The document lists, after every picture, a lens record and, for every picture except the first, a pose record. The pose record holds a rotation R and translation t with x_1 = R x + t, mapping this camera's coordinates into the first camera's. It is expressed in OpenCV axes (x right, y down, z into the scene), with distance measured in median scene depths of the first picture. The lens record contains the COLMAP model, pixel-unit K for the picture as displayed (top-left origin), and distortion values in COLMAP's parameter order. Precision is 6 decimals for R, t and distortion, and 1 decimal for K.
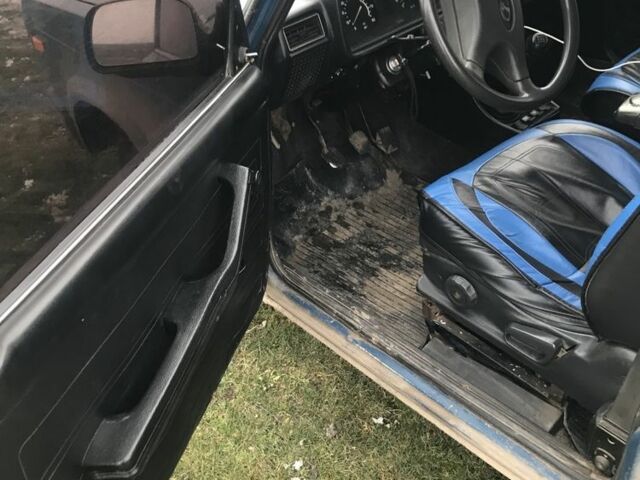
lens RADIAL K [[687.2, 0, 320.0], [0, 687.2, 240.0], [0, 0, 1]] dist [0.068198, -0.236673]
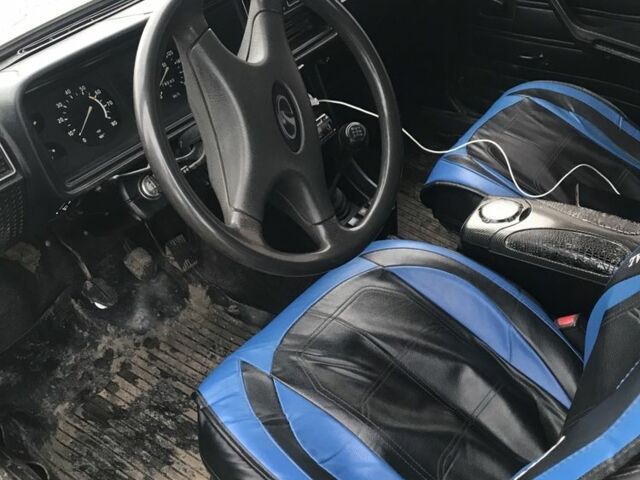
lens RADIAL K [[702.2, 0, 322.0], [0, 702.2, 229.8], [0, 0, 1]] dist [0.181676, -0.563224]
pose [[0.980016, -0.092760, 0.175969, 0.122338], [0.096361, 0.995274, -0.012011, -0.156740], [-0.174023, 0.028728, 0.984322, 0.231683]]
